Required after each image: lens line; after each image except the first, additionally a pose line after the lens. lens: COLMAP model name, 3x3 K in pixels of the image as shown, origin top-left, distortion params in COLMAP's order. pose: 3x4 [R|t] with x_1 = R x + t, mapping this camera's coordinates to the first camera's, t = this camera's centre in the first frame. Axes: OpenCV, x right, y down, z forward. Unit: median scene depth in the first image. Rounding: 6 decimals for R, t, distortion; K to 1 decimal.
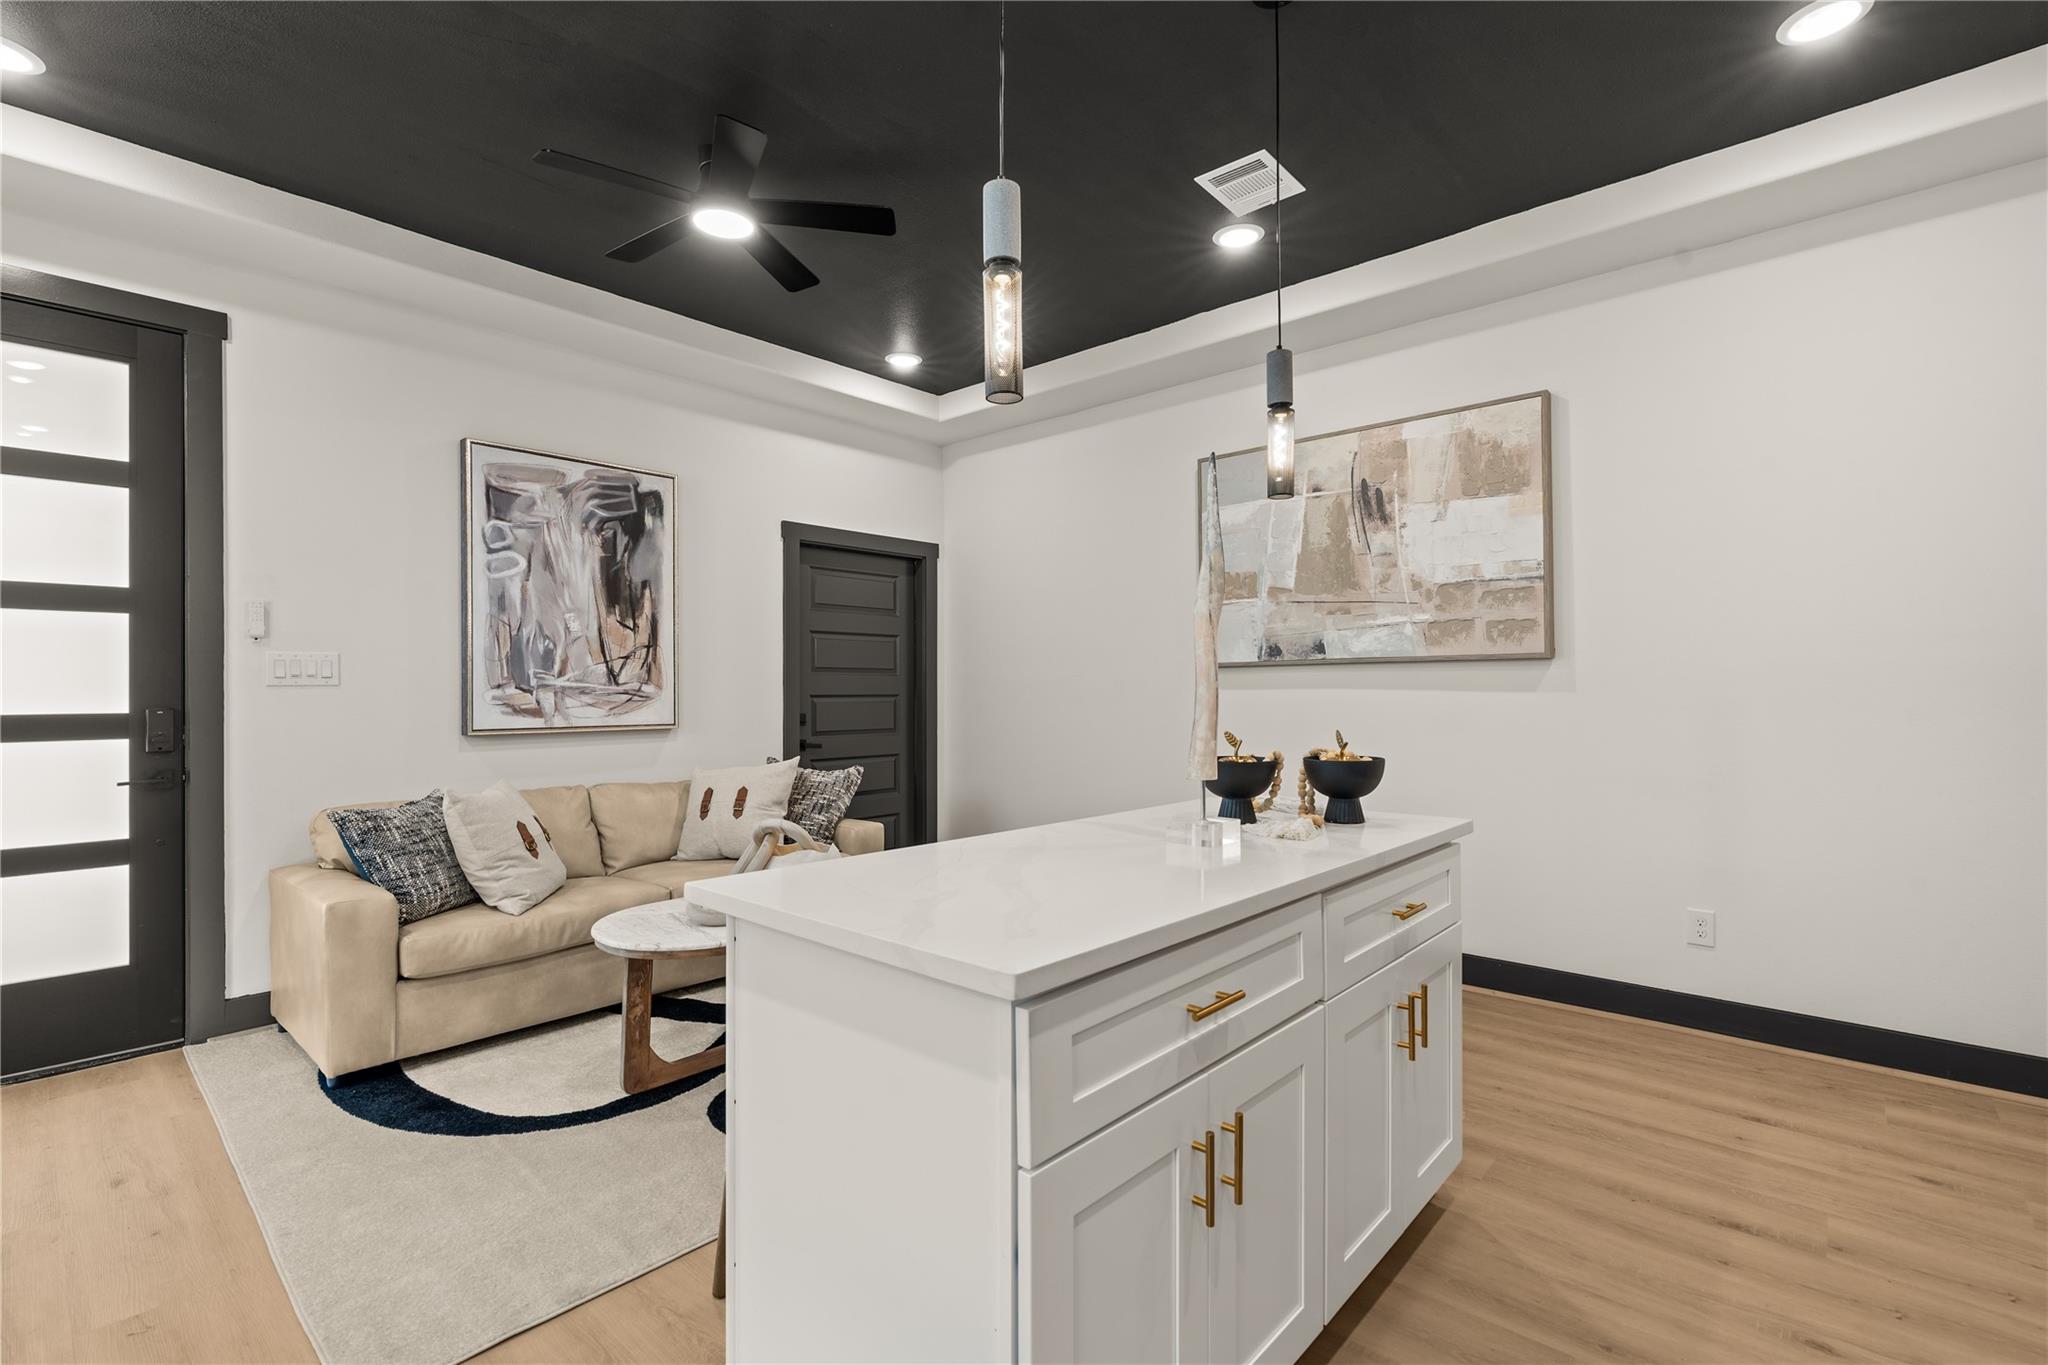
lens RADIAL K [[919.2, 0, 1024.1], [0, 919.2, 681.8], [0, 0, 1]] dist [-0.008169, 0.002126]
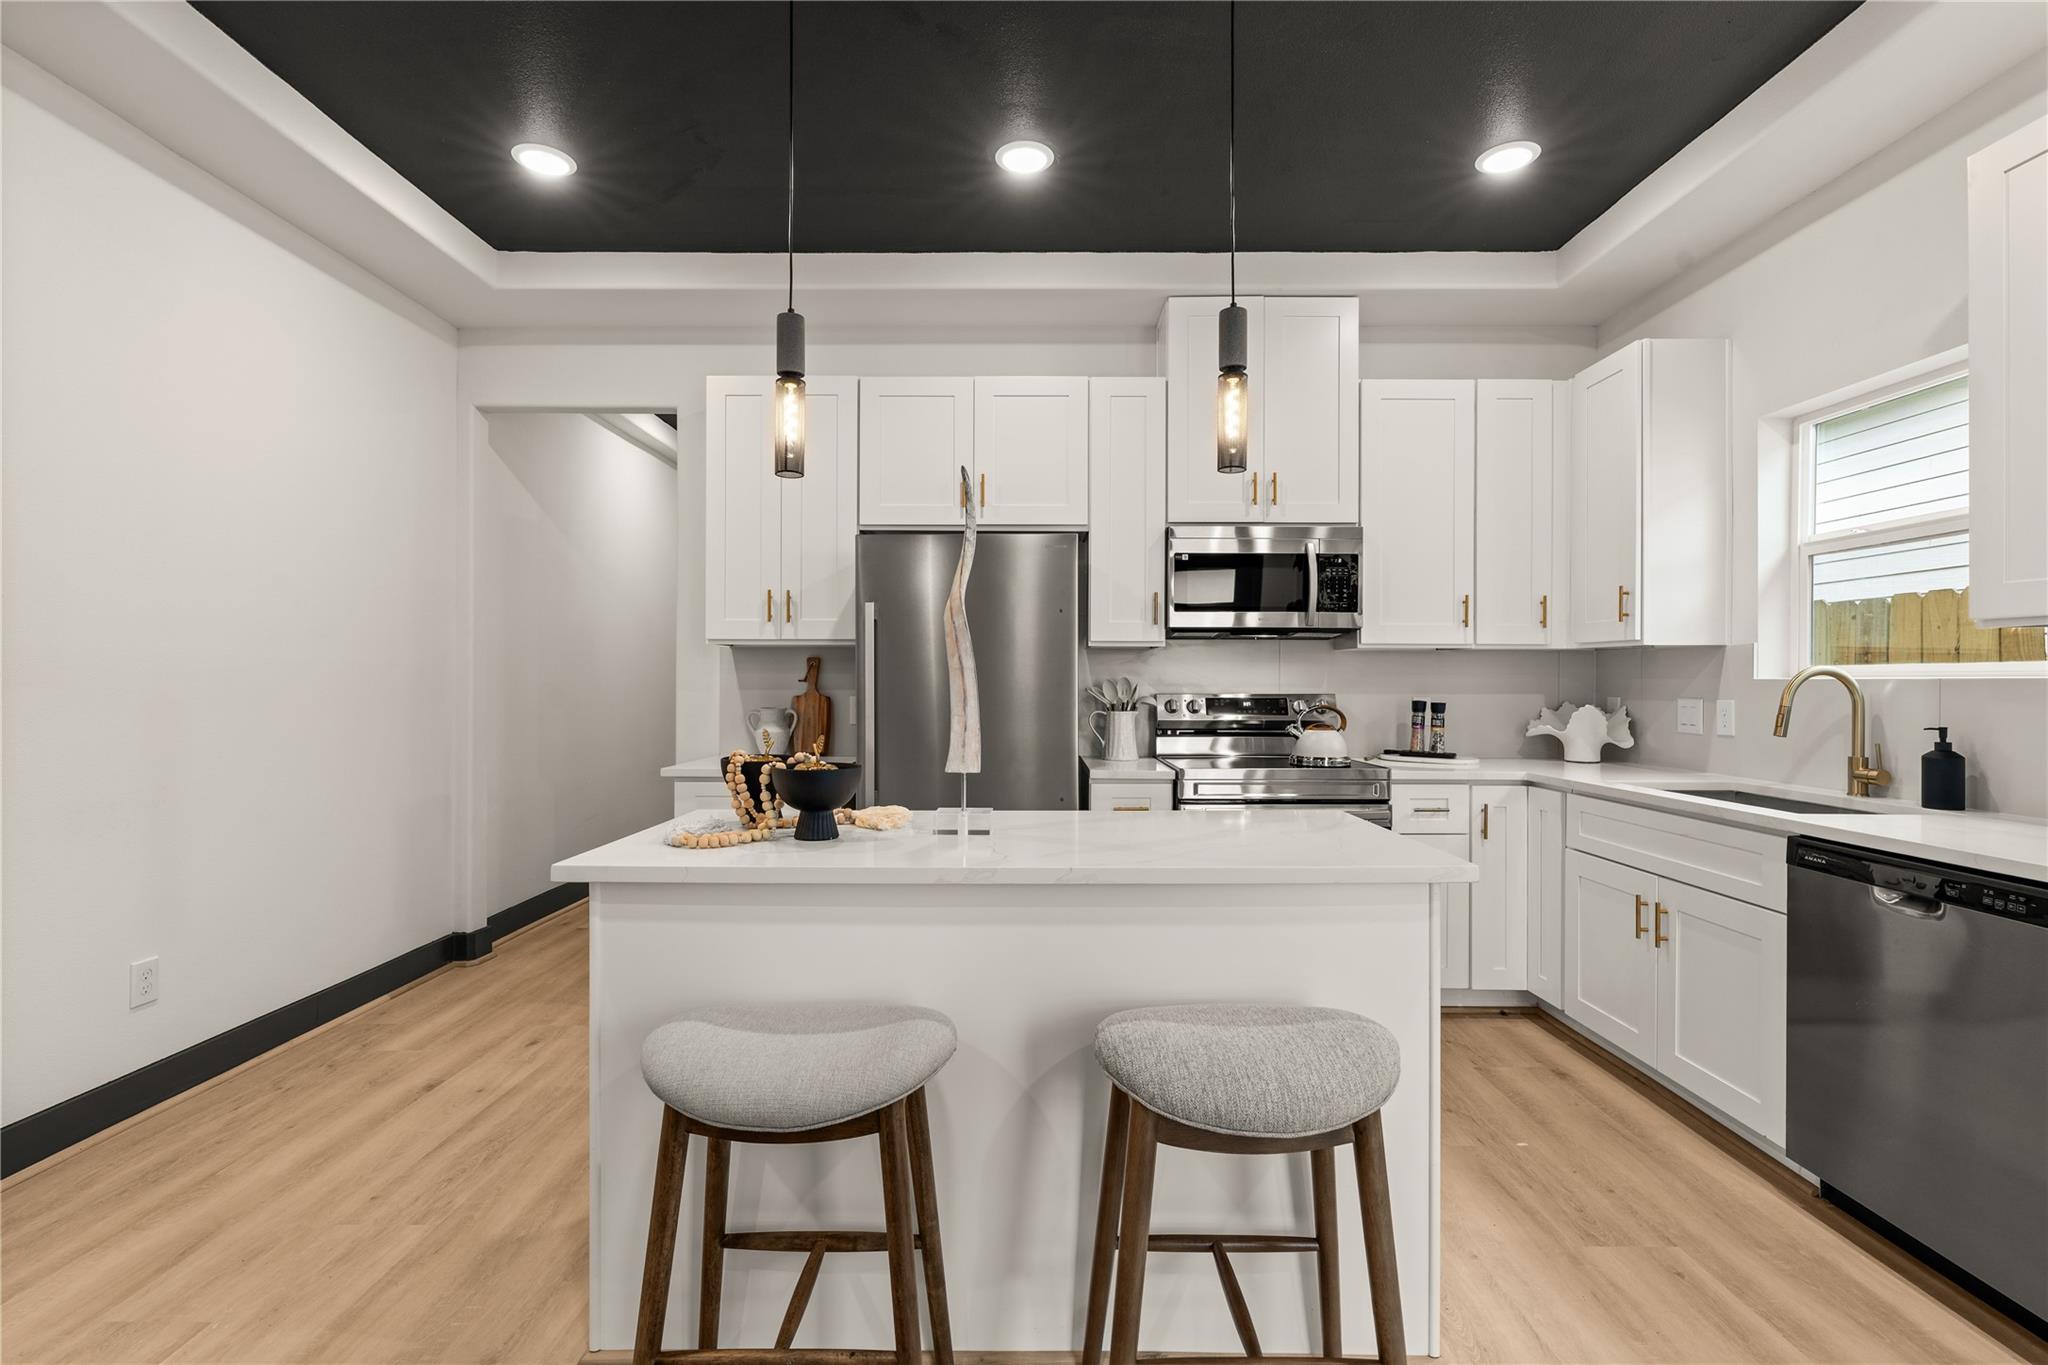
lens RADIAL K [[919.2, 0, 1024.1], [0, 919.2, 681.8], [0, 0, 1]] dist [-0.008169, 0.002126]
pose [[-0.665632, 0.002640, 0.746276, -0.300805], [-0.008088, 0.999910, -0.010751, 0.006351], [-0.746236, -0.013192, -0.665550, 0.777192]]
